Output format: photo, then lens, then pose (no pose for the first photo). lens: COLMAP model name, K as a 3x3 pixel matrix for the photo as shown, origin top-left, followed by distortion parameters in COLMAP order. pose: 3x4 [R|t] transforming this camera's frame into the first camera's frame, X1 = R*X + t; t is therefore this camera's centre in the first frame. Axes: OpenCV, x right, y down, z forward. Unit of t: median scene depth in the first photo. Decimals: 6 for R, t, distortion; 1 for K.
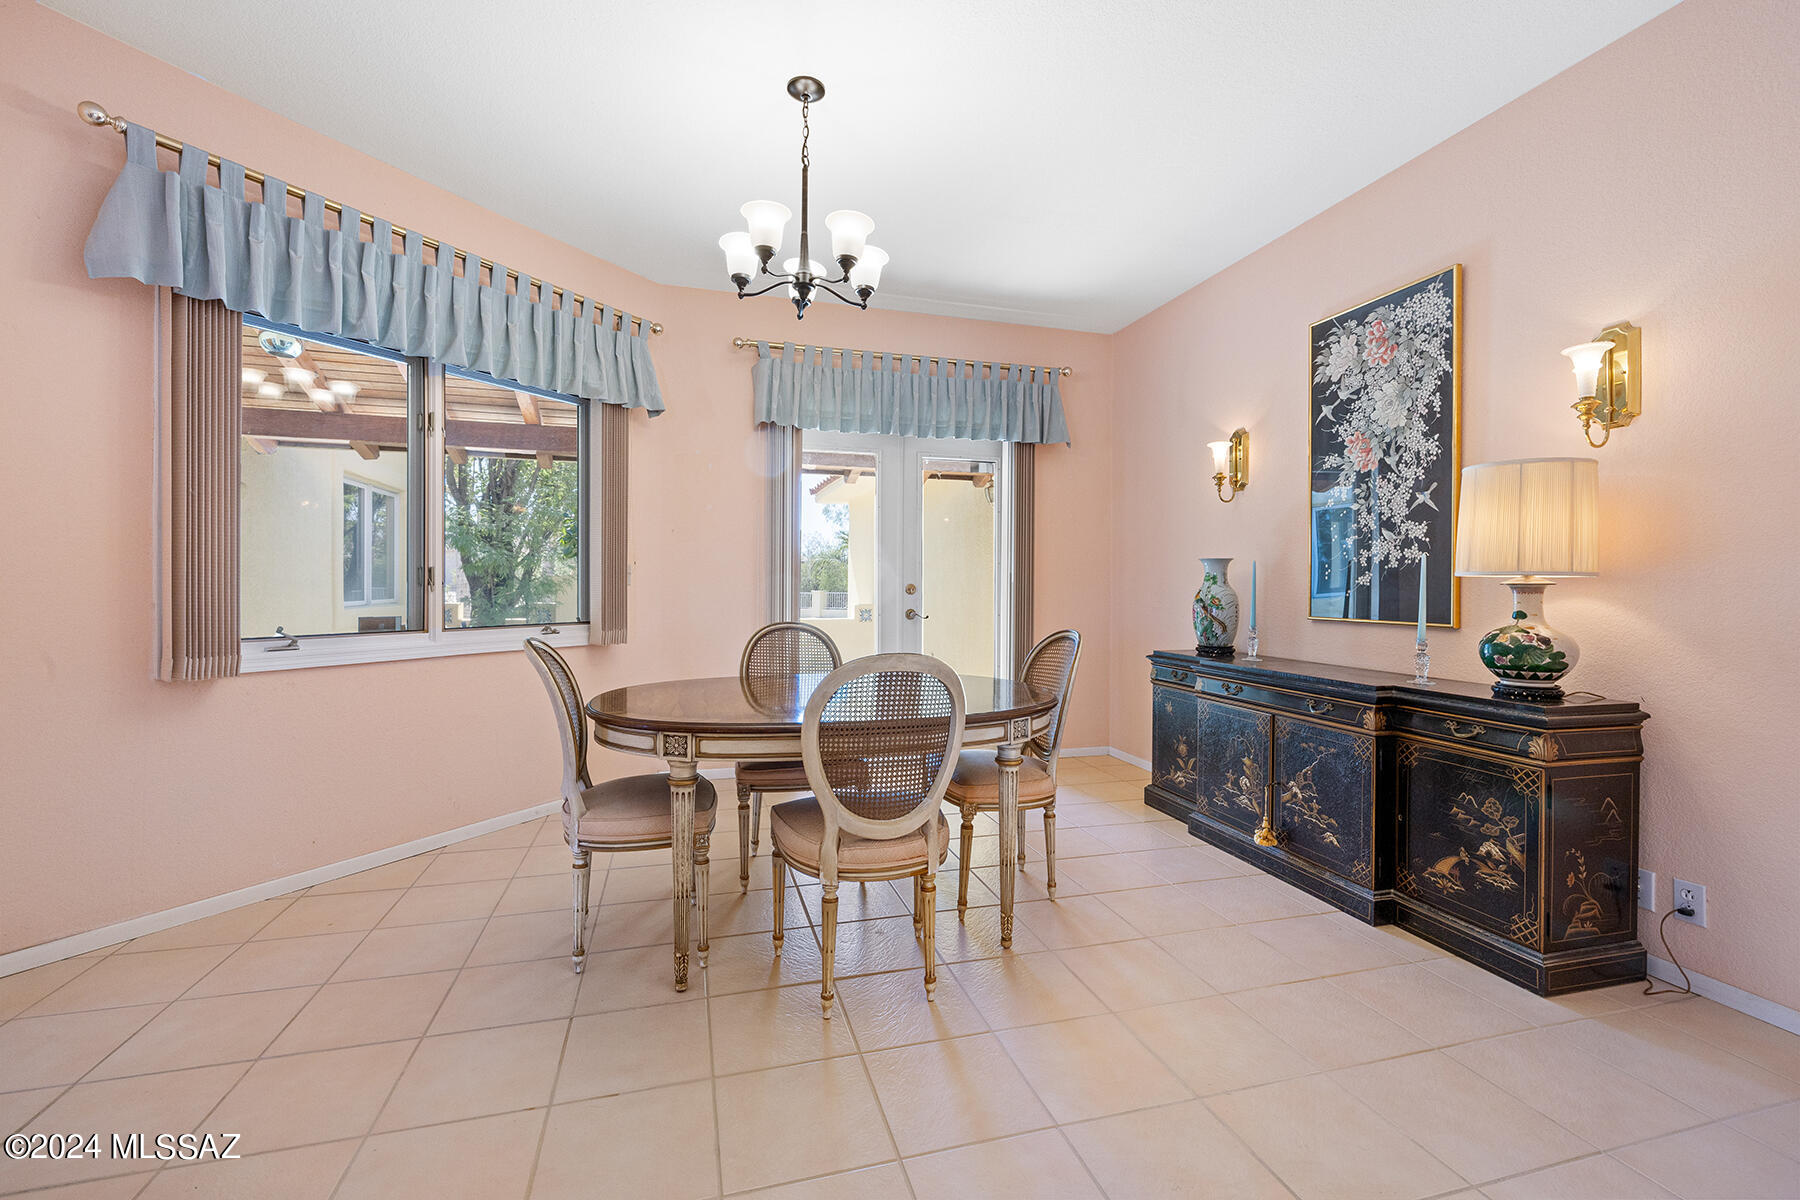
lens RADIAL K [[761.5, 0, 900.0], [0, 761.5, 600.0], [0, 0, 1]] dist [0.000301, -0.000027]
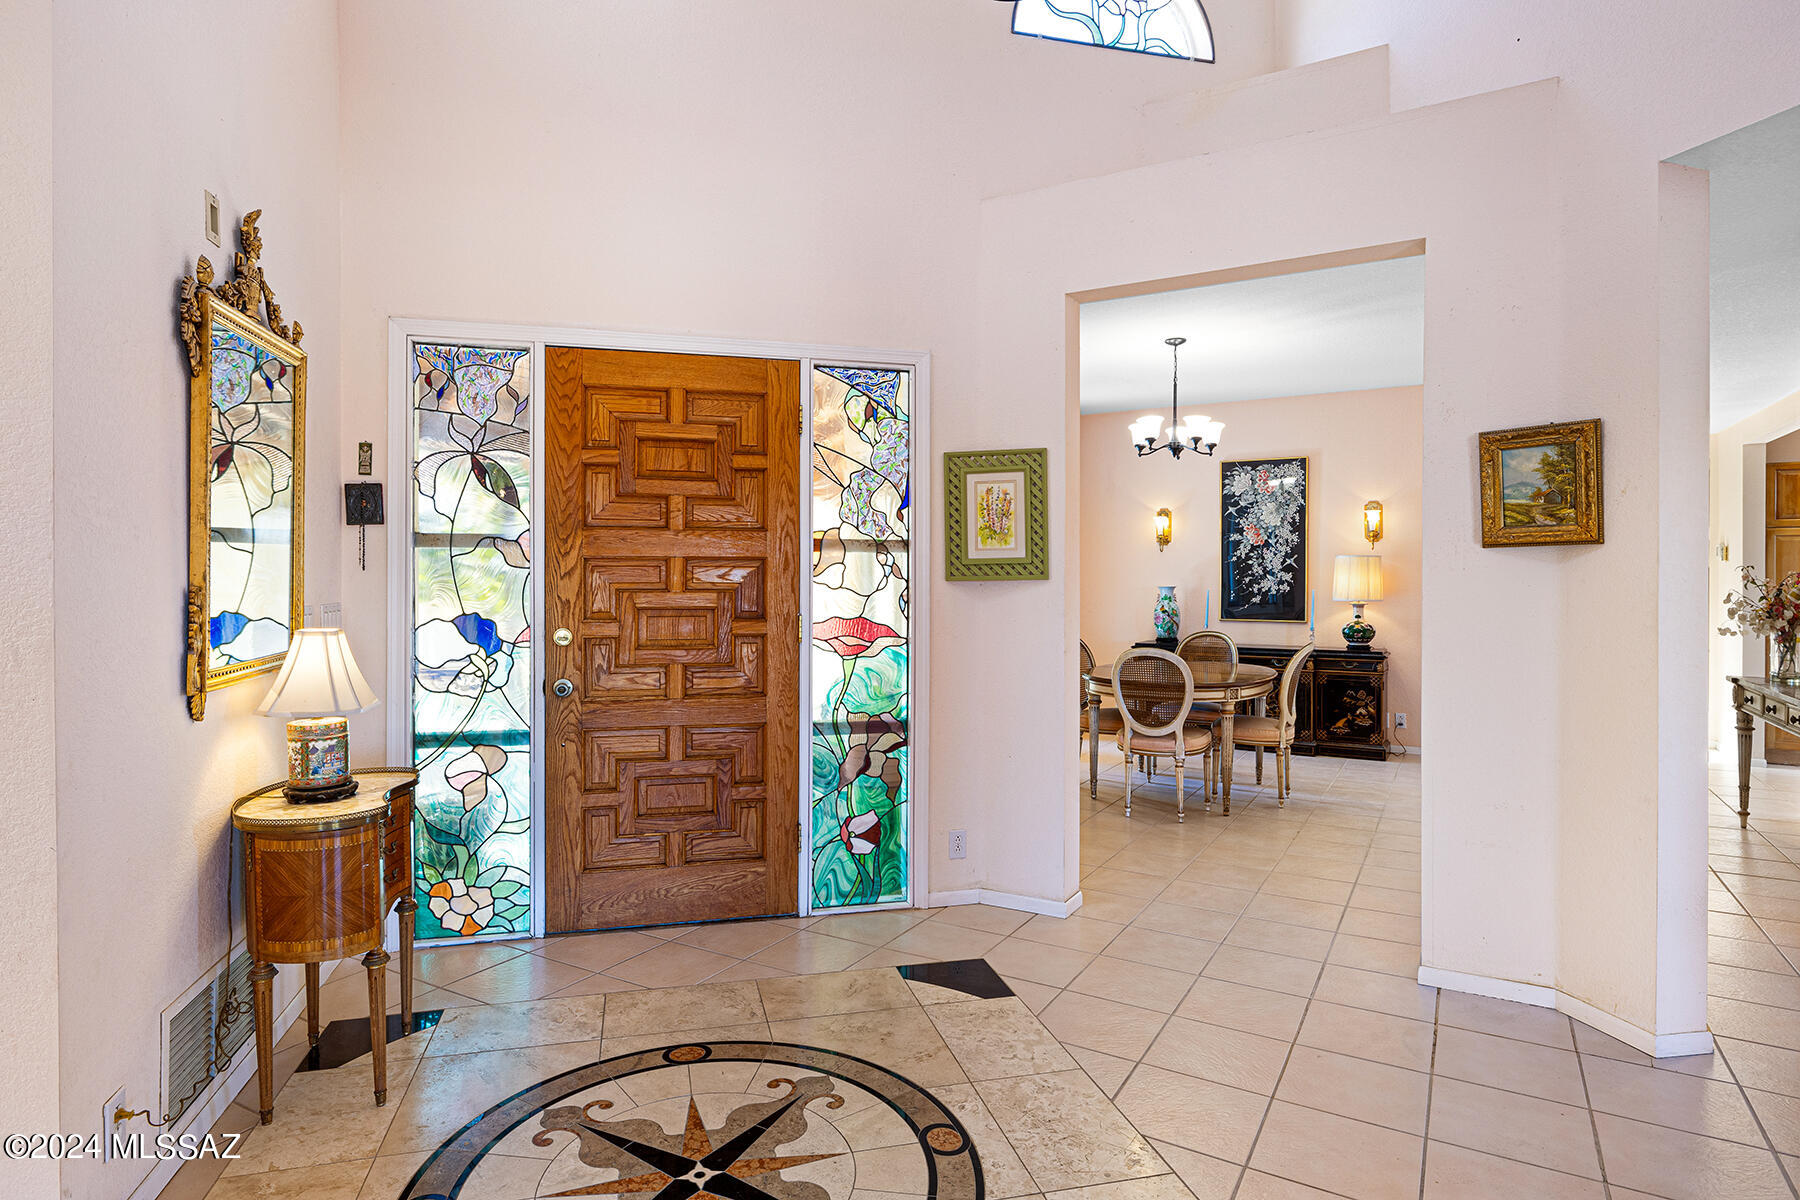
lens RADIAL K [[975.8, 0, 900.0], [0, 975.8, 600.0], [0, 0, 1]] dist [-0.000262, -0.000088]
pose [[0.725302, -0.019180, 0.688163, -1.908741], [0.015313, 0.999814, 0.011727, -0.073577], [-0.688260, 0.002032, 0.725461, -0.211078]]
